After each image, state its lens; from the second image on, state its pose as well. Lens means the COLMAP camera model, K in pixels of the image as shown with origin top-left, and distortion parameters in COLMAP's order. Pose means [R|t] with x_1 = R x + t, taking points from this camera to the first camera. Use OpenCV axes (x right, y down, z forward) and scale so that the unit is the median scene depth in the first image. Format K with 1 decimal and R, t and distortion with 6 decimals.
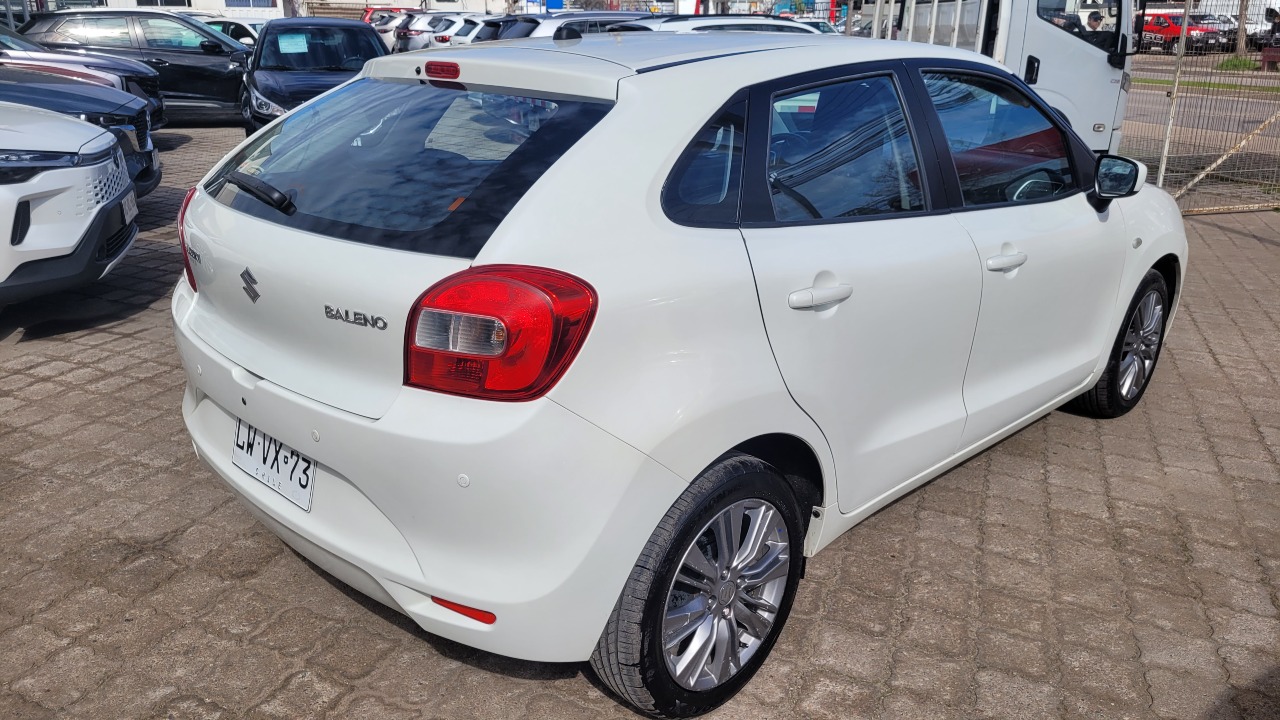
lens RADIAL K [[992.7, 0, 640.0], [0, 992.7, 360.0], [0, 0, 1]] dist [0.033815, -0.009181]
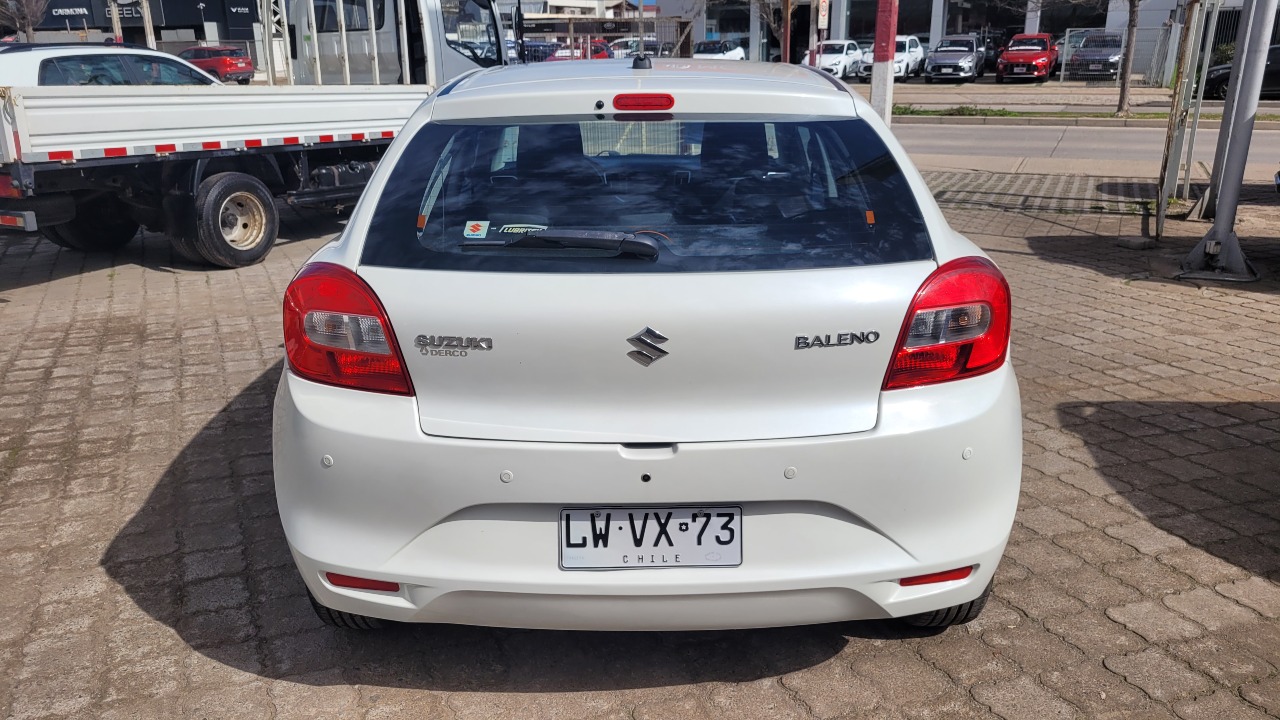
lens RADIAL K [[990.1, 0, 647.3], [0, 990.1, 373.6], [0, 0, 1]] dist [0.040037, -0.003839]
pose [[0.700215, -0.232992, 0.674843, -0.902782], [0.242120, 0.966729, 0.082544, -0.113288], [-0.671622, 0.105595, 0.733330, 0.313480]]
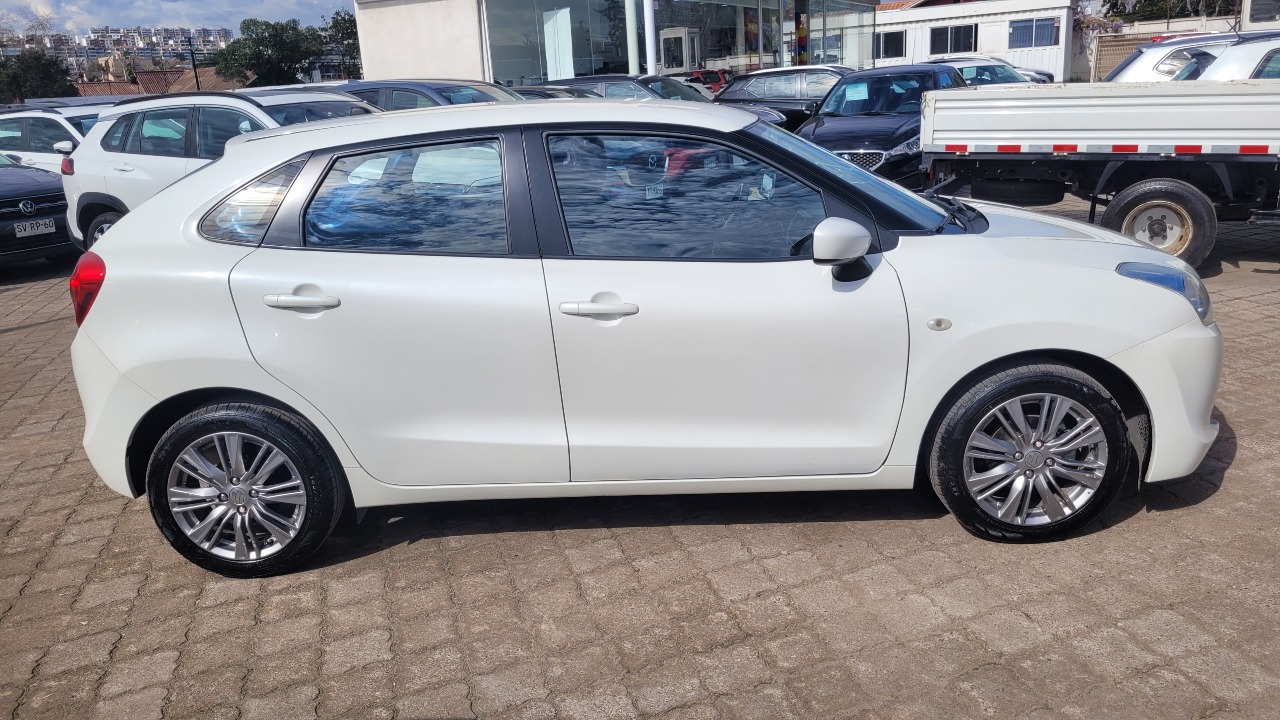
lens RADIAL K [[990.1, 0, 647.3], [0, 990.1, 373.6], [0, 0, 1]] dist [0.040037, -0.003839]
pose [[0.680548, 0.165933, -0.713667, 1.430397], [-0.179849, 0.982051, 0.056832, -0.122858], [0.710288, 0.089676, 0.698176, 0.380712]]
